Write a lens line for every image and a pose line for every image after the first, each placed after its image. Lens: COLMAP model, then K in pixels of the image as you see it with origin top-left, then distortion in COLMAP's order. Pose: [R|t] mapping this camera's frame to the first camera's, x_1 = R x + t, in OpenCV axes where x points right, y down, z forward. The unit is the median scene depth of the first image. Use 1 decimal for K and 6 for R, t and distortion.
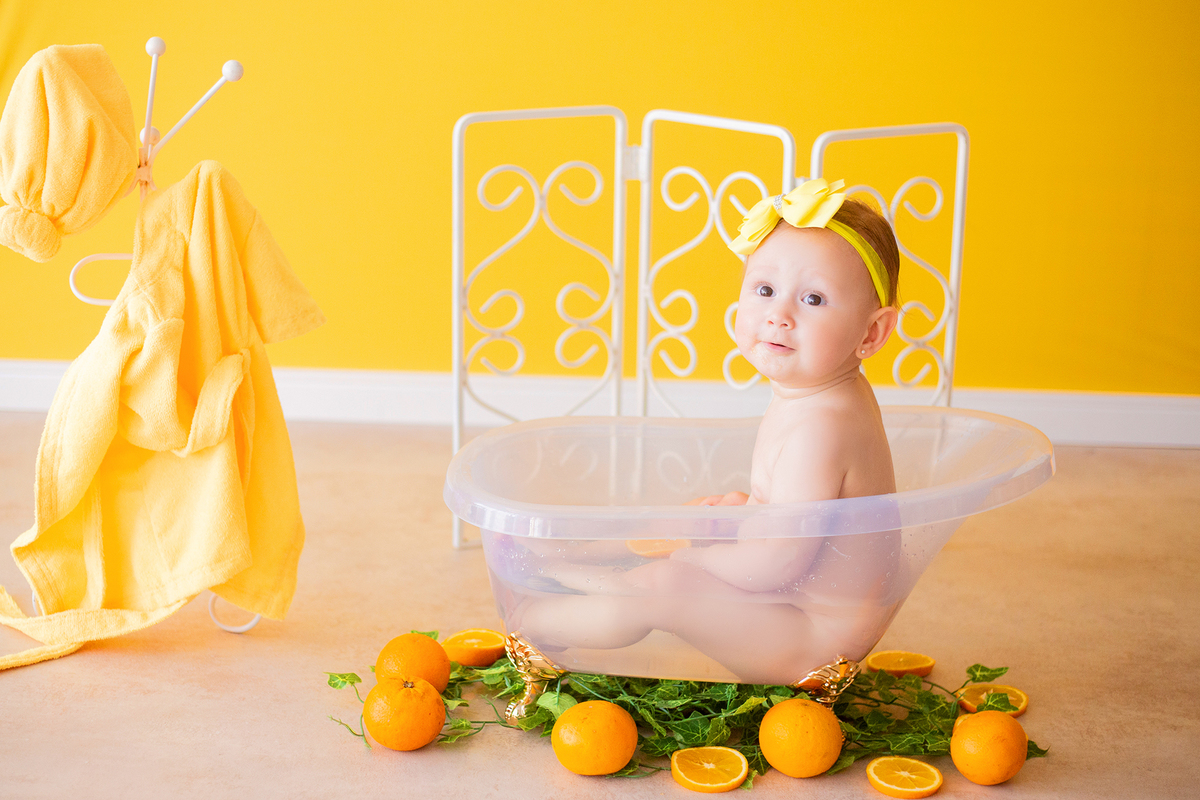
lens RADIAL K [[2058.5, 0, 536.8], [0, 2058.5, 390.4], [0, 0, 1]] dist [-0.123722, 0.000000]
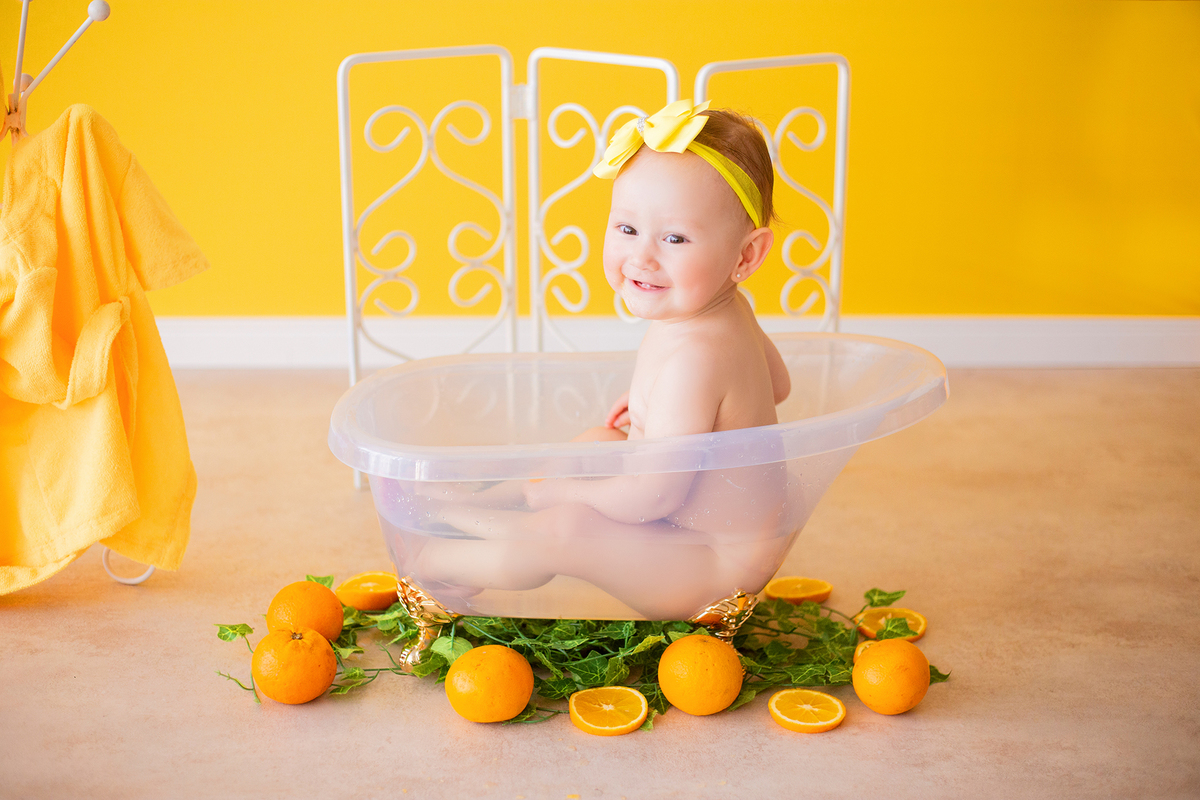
lens RADIAL K [[1767.3, 0, 603.0], [0, 1767.3, 390.8], [0, 0, 1]] dist [-0.120832, 0.000000]
pose [[0.996808, -0.033856, 0.072296, 0.023882], [0.031470, 0.998930, 0.033886, 0.003634], [-0.073365, -0.031503, 0.996807, 0.153459]]
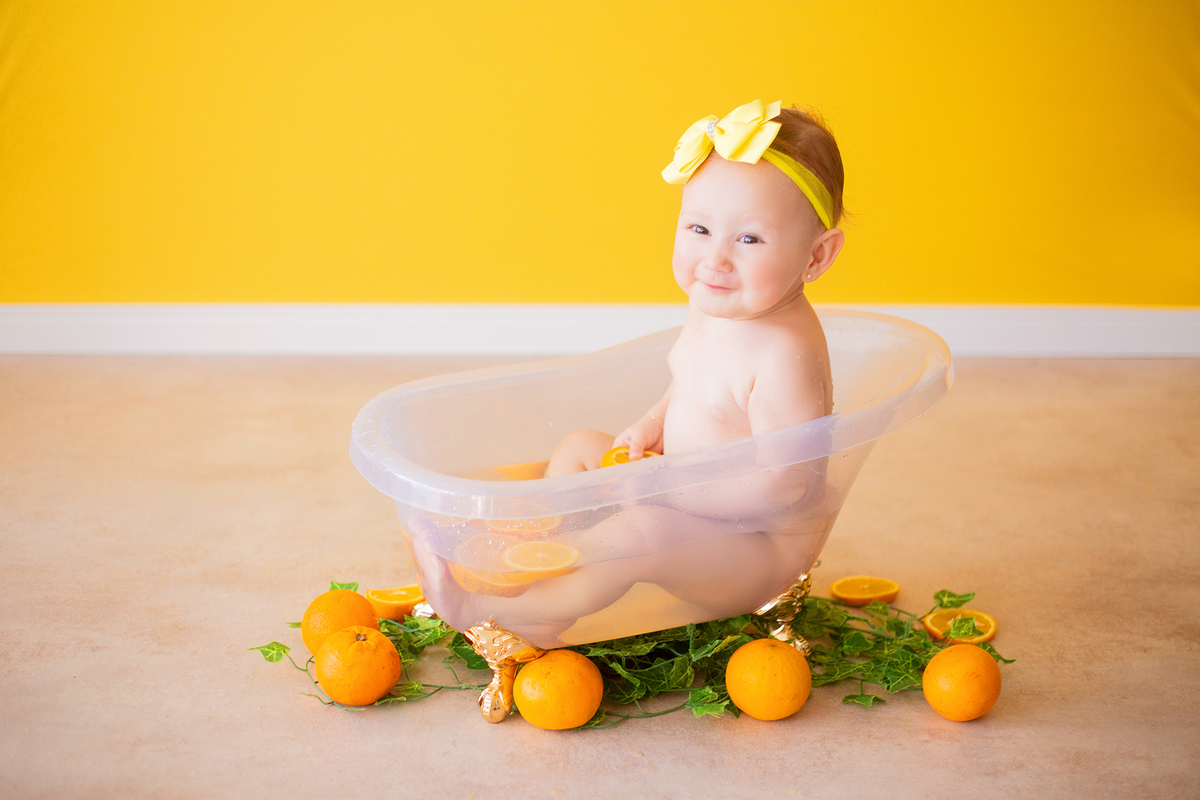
lens RADIAL K [[1767.3, 0, 603.6], [0, 1767.3, 392.2], [0, 0, 1]] dist [-0.120832, 0.000000]
pose [[0.998513, -0.030032, 0.045496, 0.015780], [0.027728, 0.998341, 0.050457, -0.009026], [-0.046936, -0.049120, 0.997689, 0.165307]]
